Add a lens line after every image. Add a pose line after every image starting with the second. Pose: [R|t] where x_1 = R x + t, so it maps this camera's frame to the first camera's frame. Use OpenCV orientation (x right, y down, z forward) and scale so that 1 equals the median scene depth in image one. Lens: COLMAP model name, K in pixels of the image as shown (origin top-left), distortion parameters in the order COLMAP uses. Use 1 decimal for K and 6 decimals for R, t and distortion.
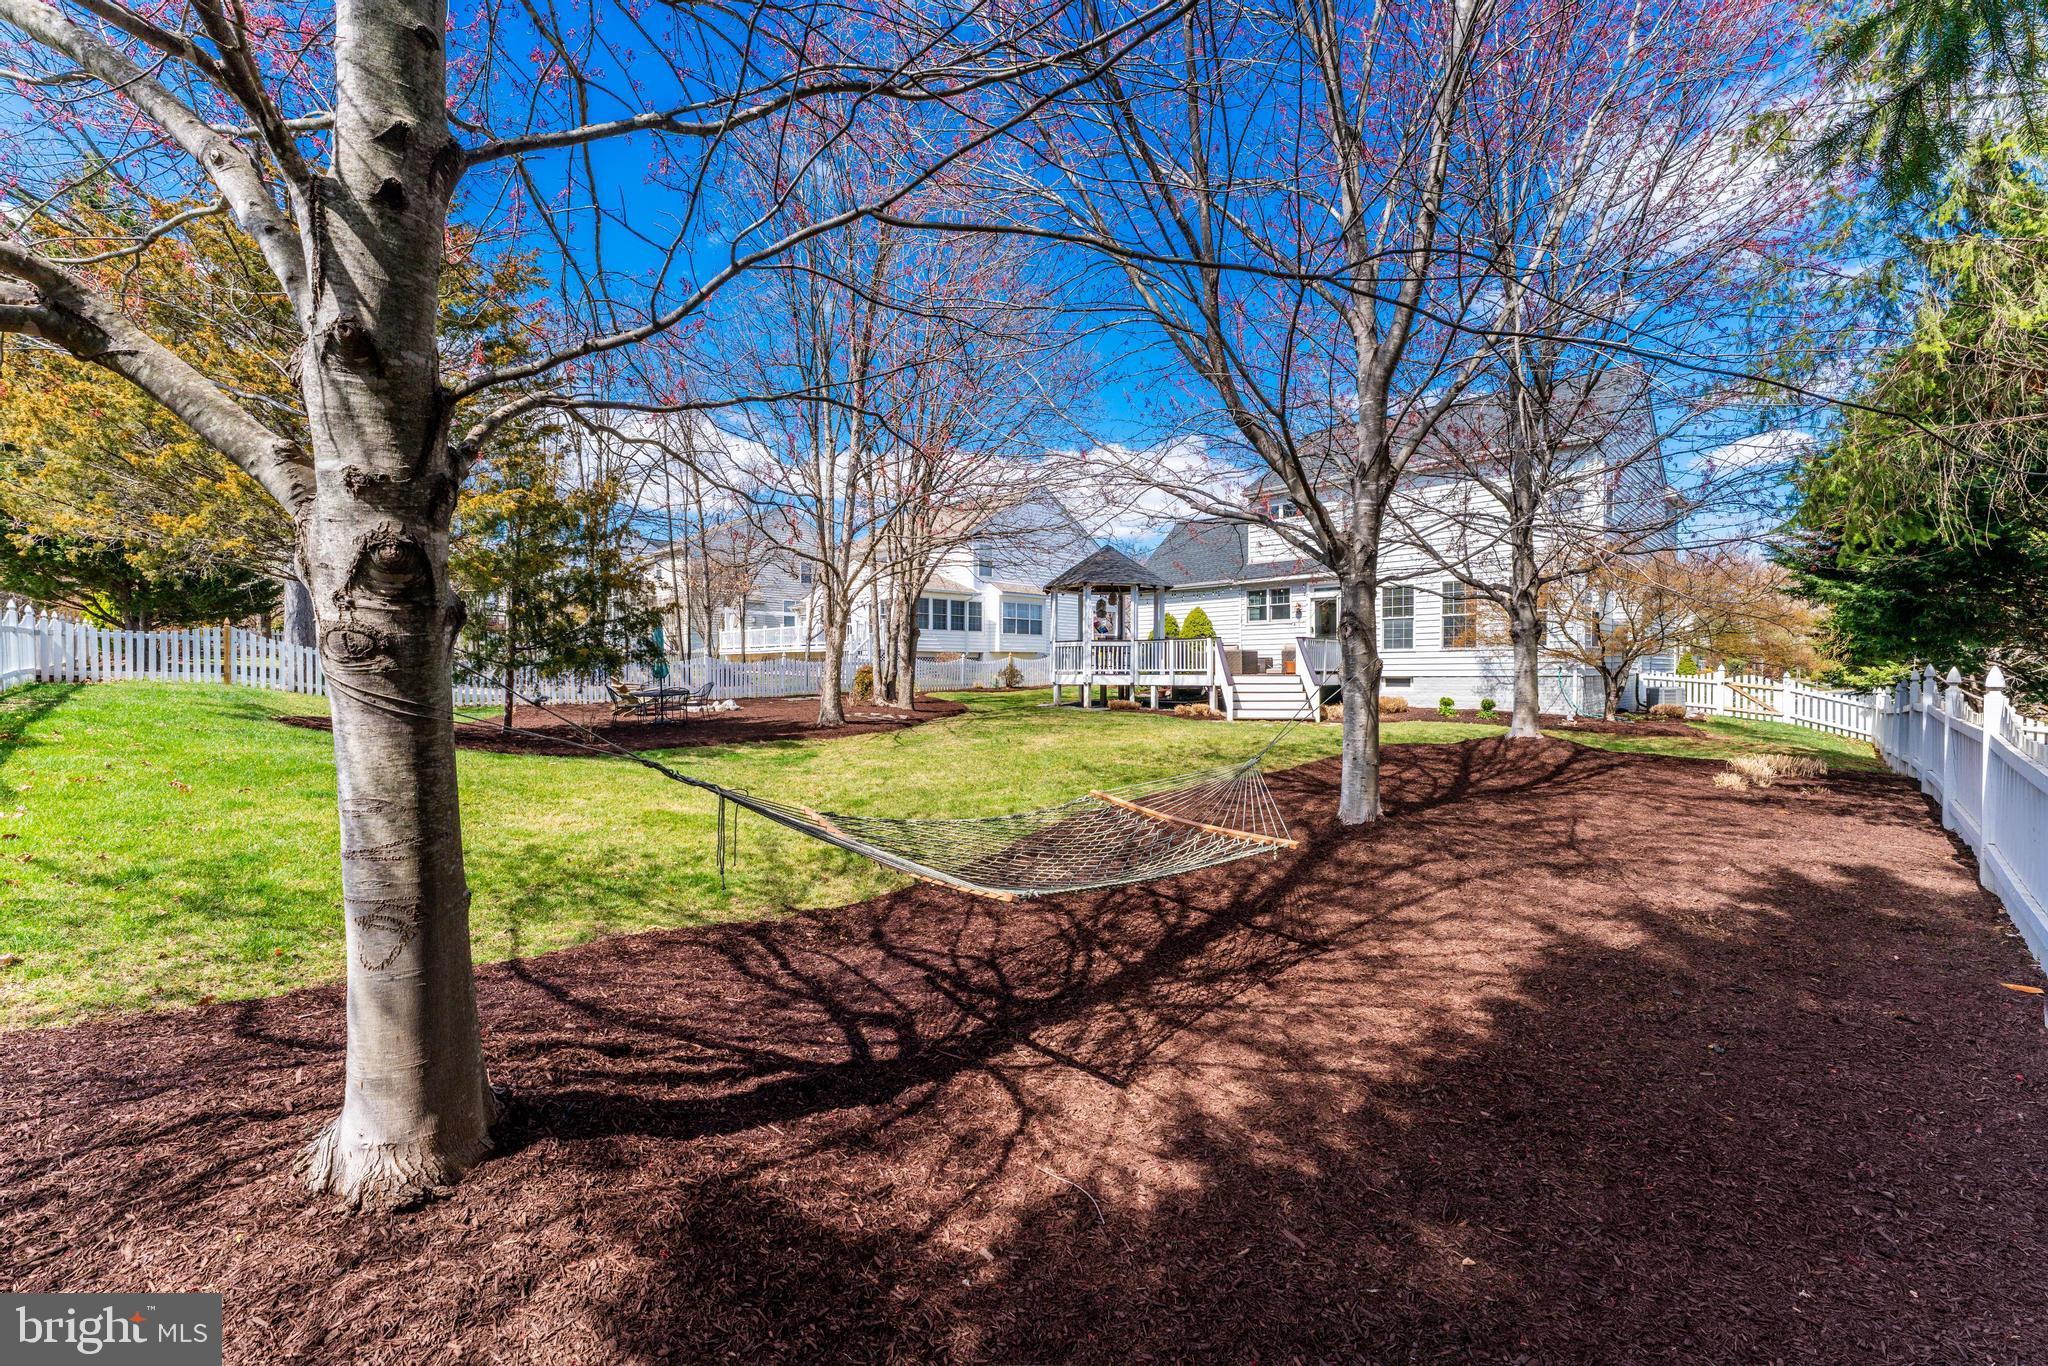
lens RADIAL K [[840.7, 0, 1029.2], [0, 840.7, 674.4], [0, 0, 1]] dist [-0.000410, -0.001243]
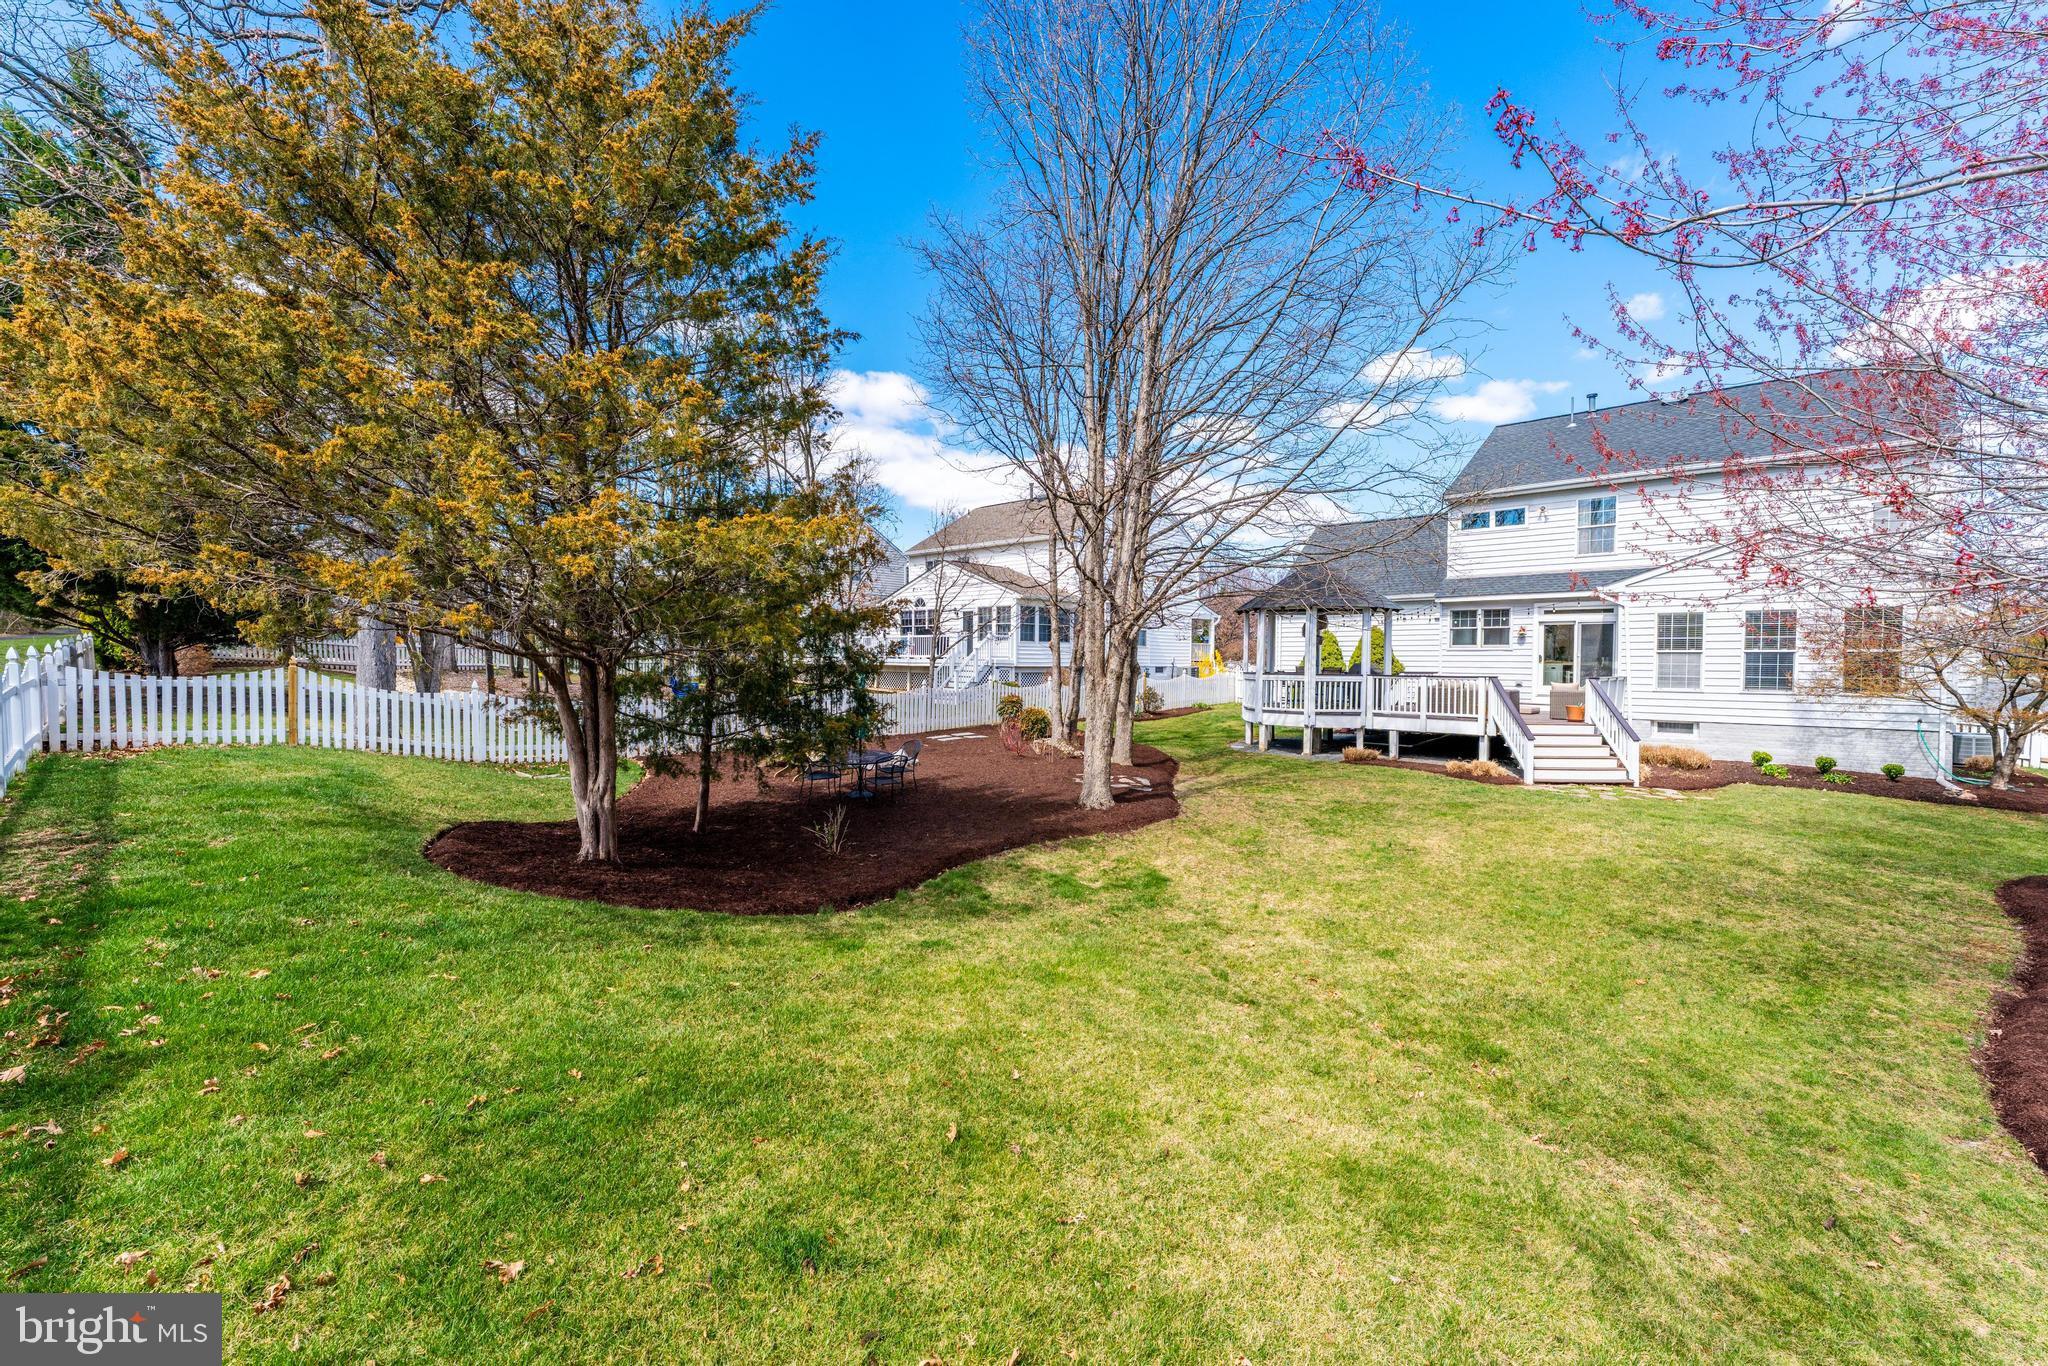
lens RADIAL K [[840.7, 0, 1023.8], [0, 840.7, 682.7], [0, 0, 1]] dist [-0.000410, -0.001243]
pose [[0.999530, 0.006425, 0.029978, -0.255753], [-0.007113, 0.999713, 0.022891, -0.052908], [-0.029822, -0.023093, 0.999288, 0.186457]]
